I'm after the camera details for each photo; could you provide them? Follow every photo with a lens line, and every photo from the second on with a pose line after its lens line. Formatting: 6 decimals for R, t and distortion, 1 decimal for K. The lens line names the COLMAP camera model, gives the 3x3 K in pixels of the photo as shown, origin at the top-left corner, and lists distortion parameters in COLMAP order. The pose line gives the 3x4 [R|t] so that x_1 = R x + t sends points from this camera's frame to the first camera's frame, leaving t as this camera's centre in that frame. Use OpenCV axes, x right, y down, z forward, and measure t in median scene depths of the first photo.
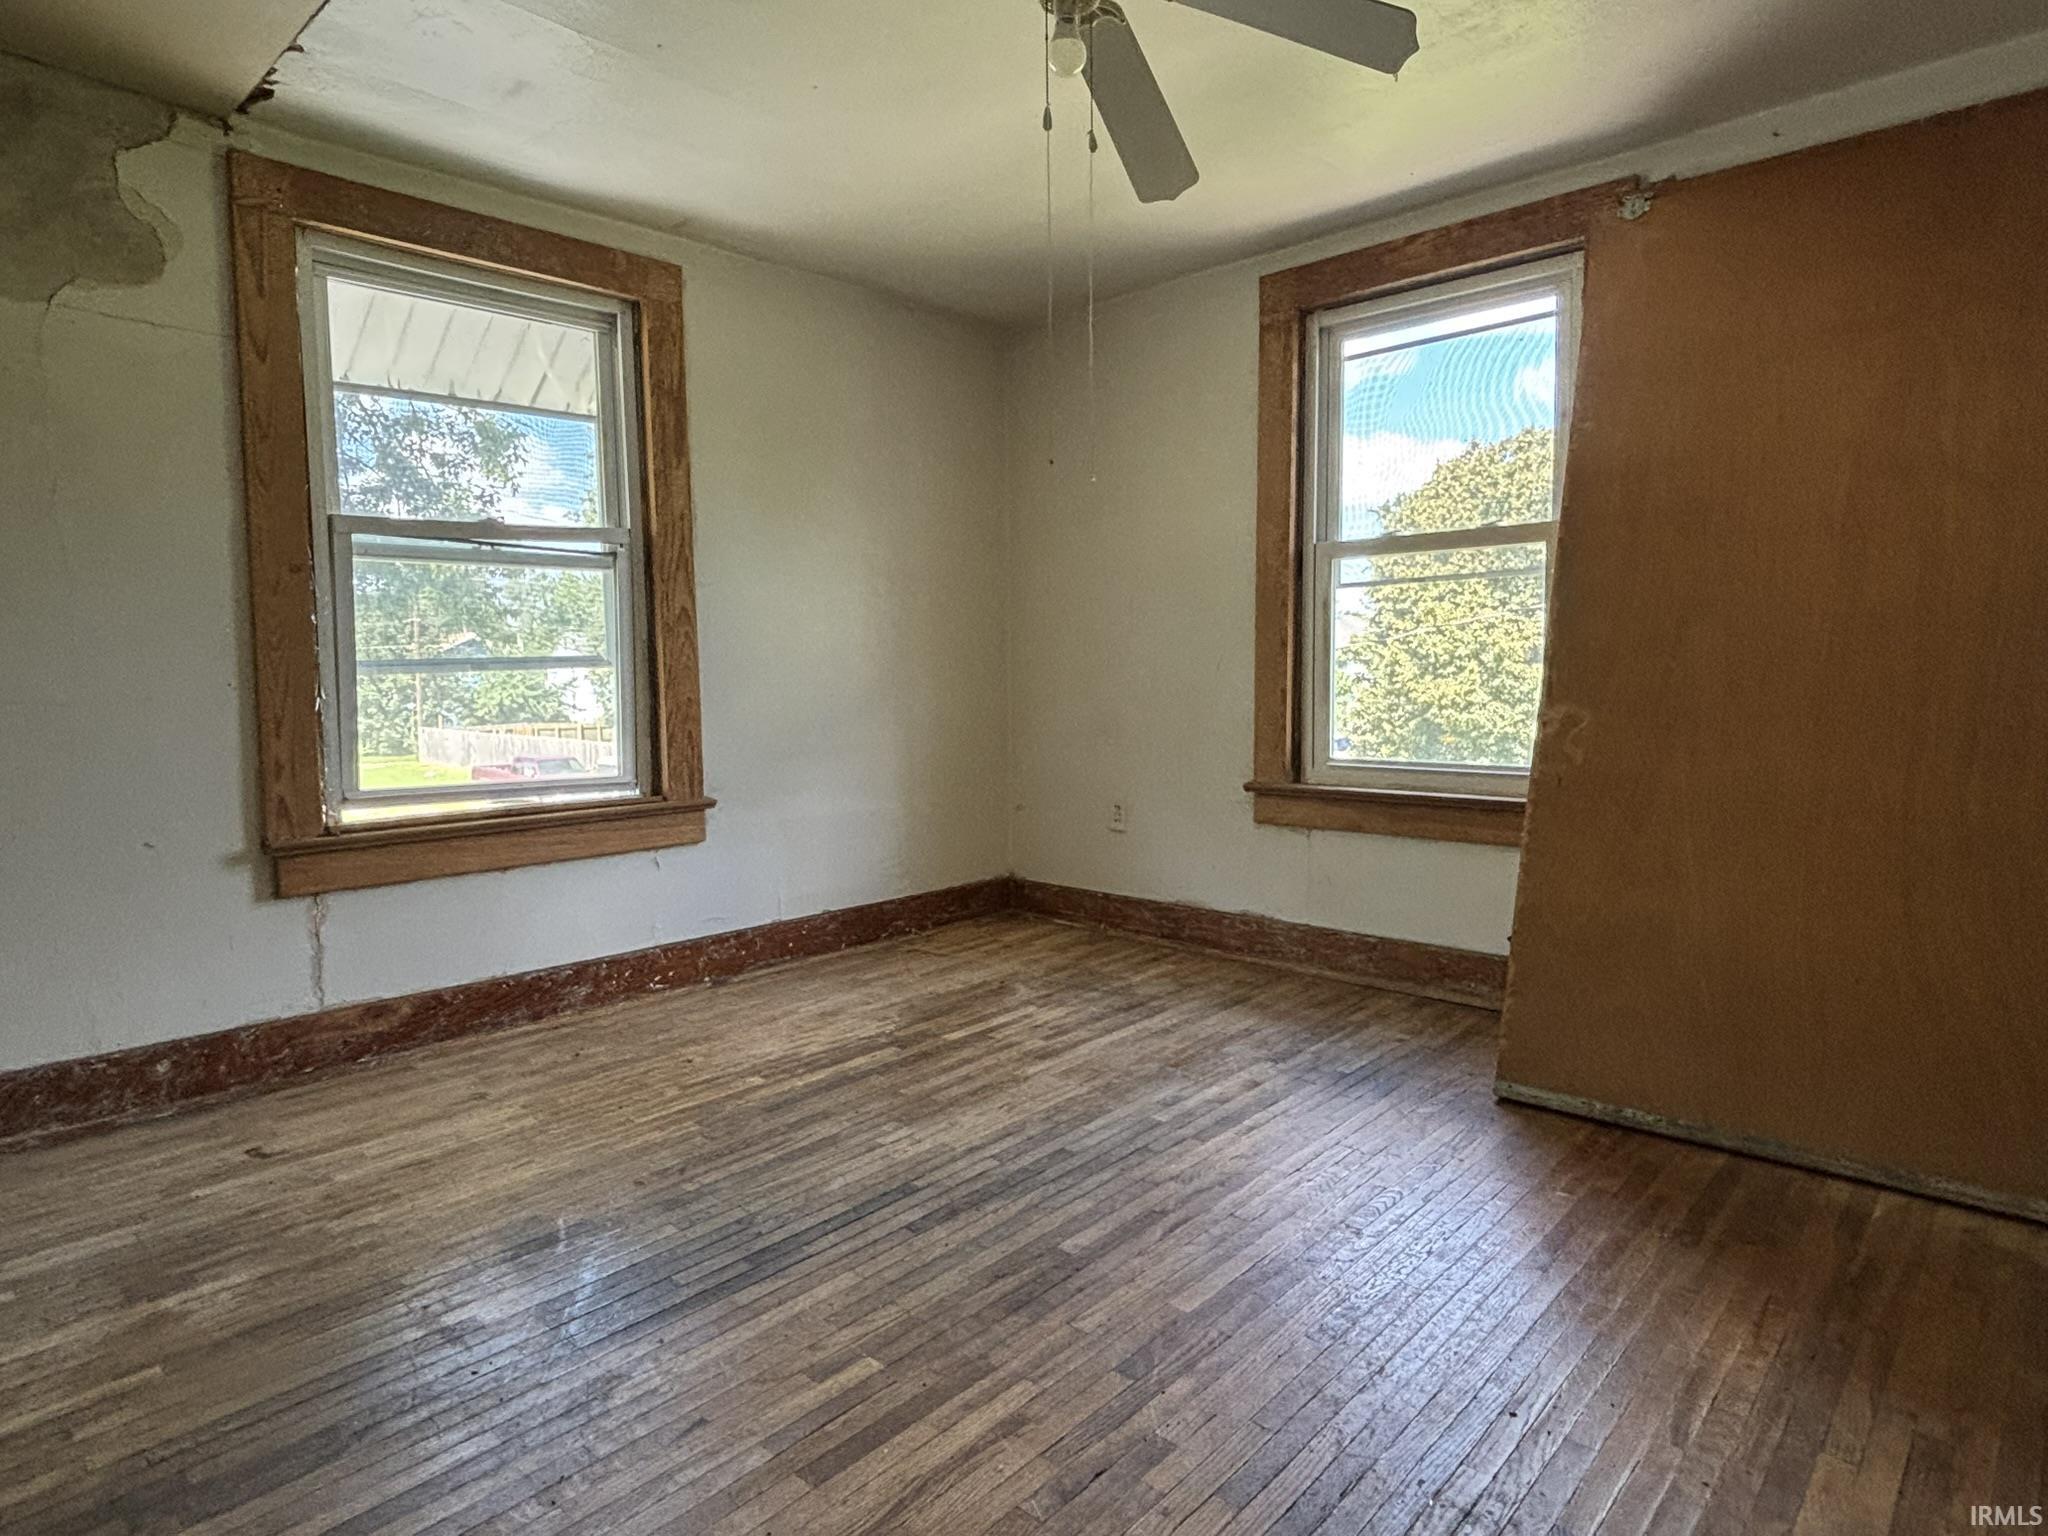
lens RADIAL K [[1169.8, 0, 1024.6], [0, 1169.8, 761.6], [0, 0, 1]] dist [0.021171, -0.020392]
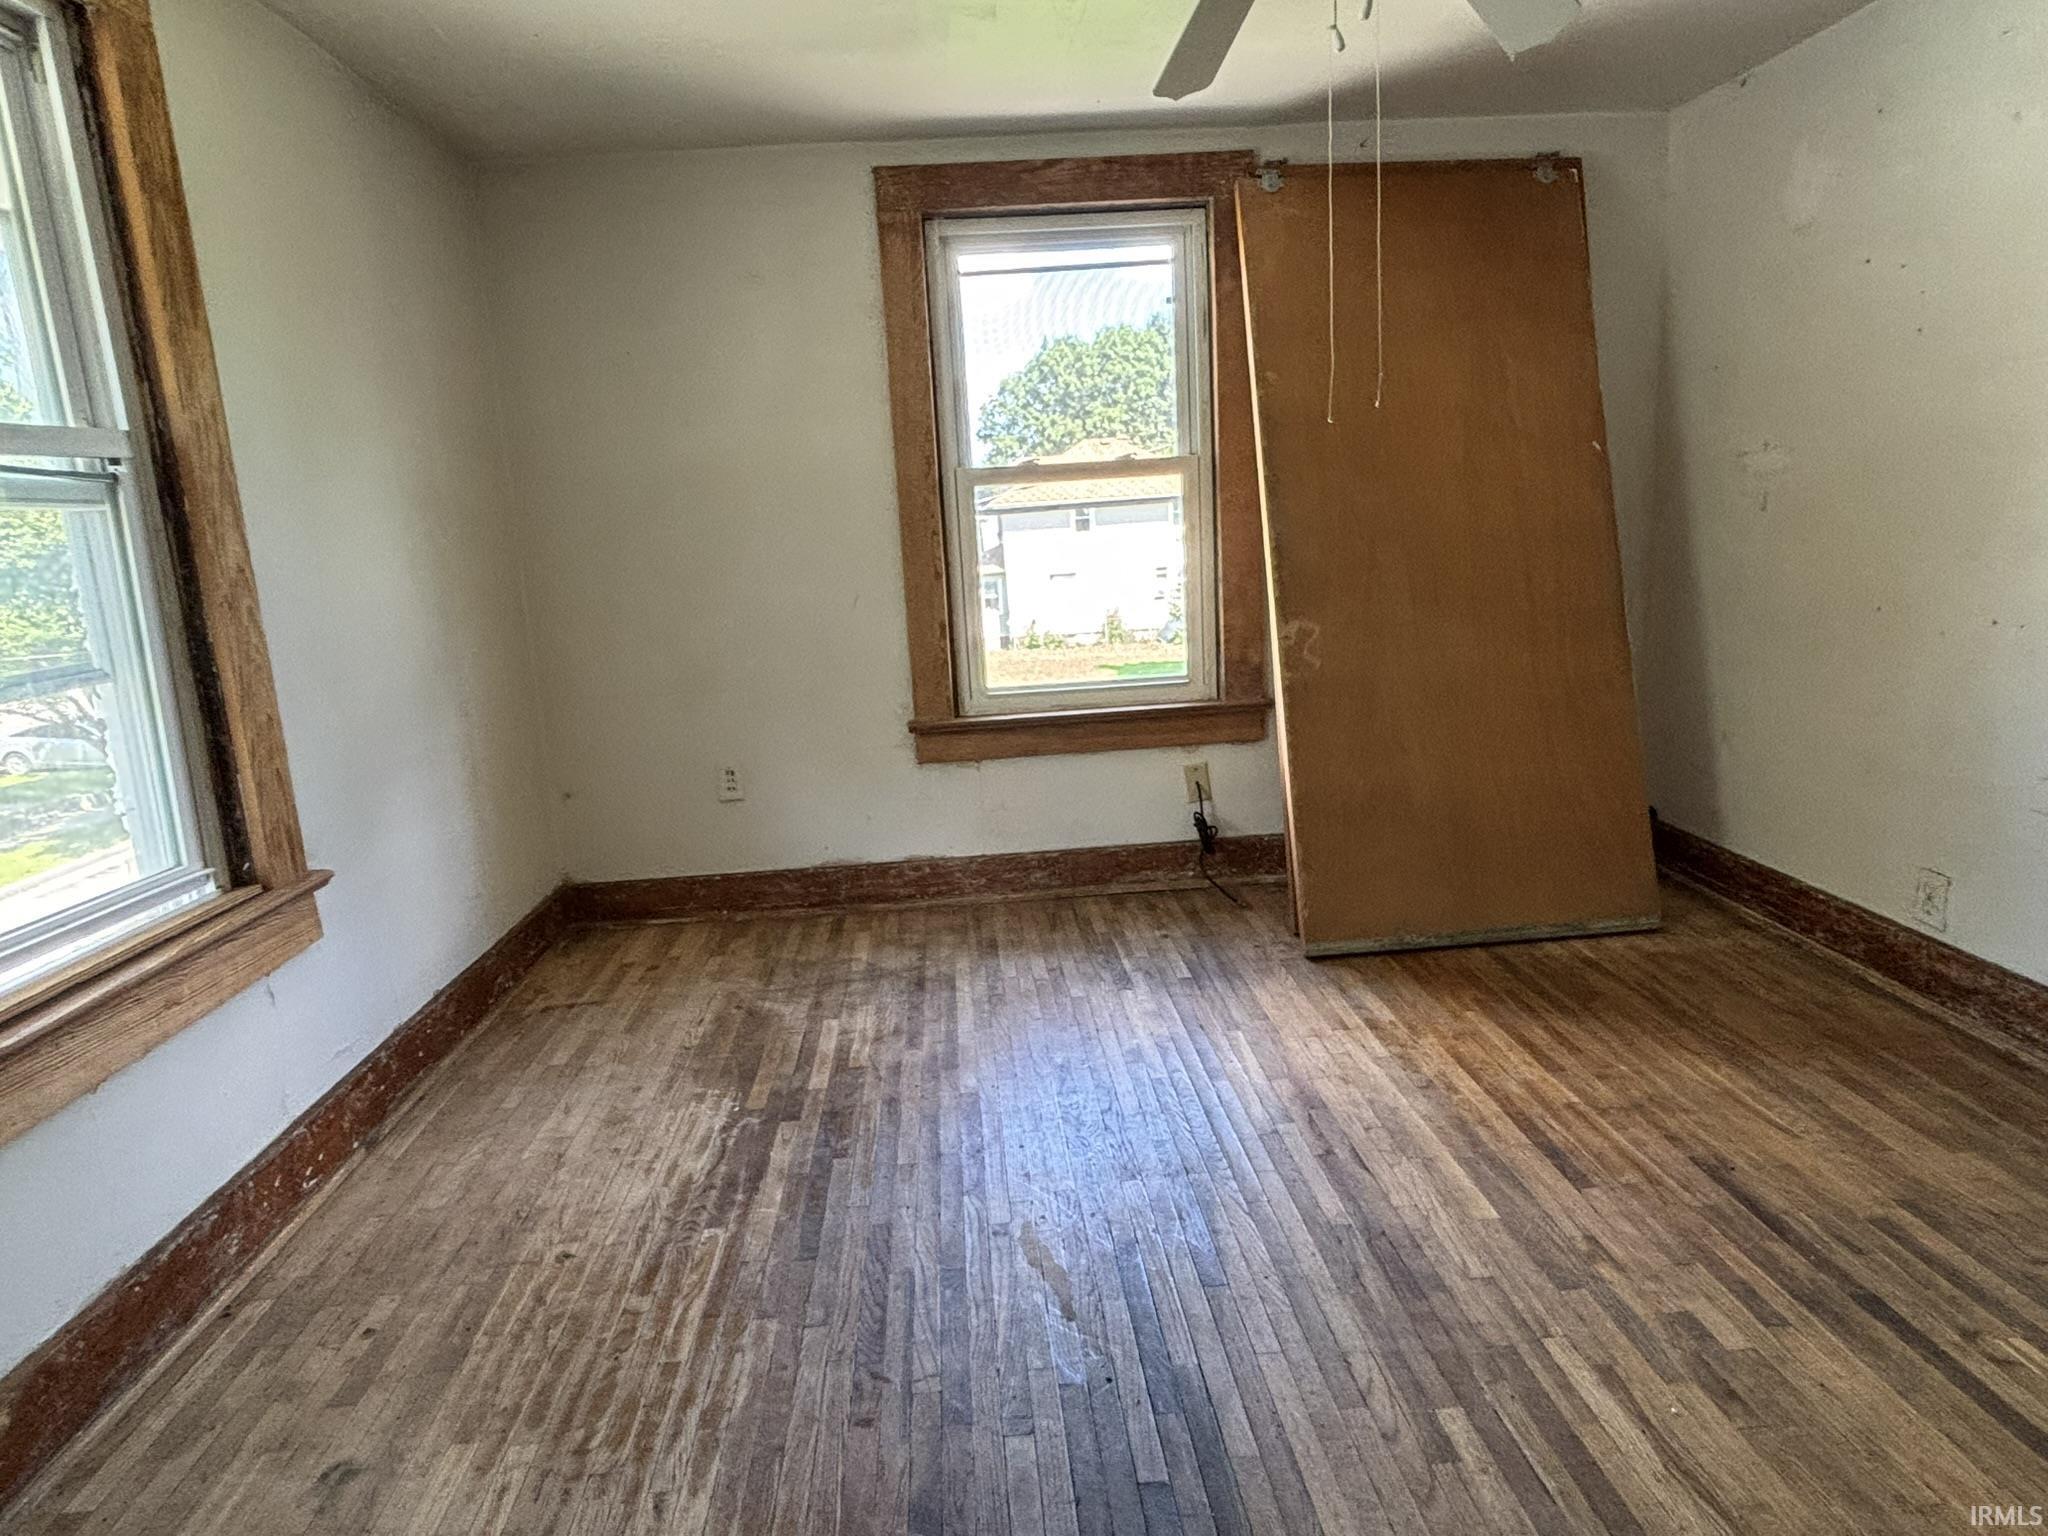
lens RADIAL K [[1169.8, 0, 1027.4], [0, 1169.8, 754.7], [0, 0, 1]] dist [0.021171, -0.020392]
pose [[0.689196, -0.161773, 0.706285, -0.463836], [0.105345, 0.986772, 0.123221, -0.070850], [-0.716876, -0.010520, 0.697122, 0.304041]]
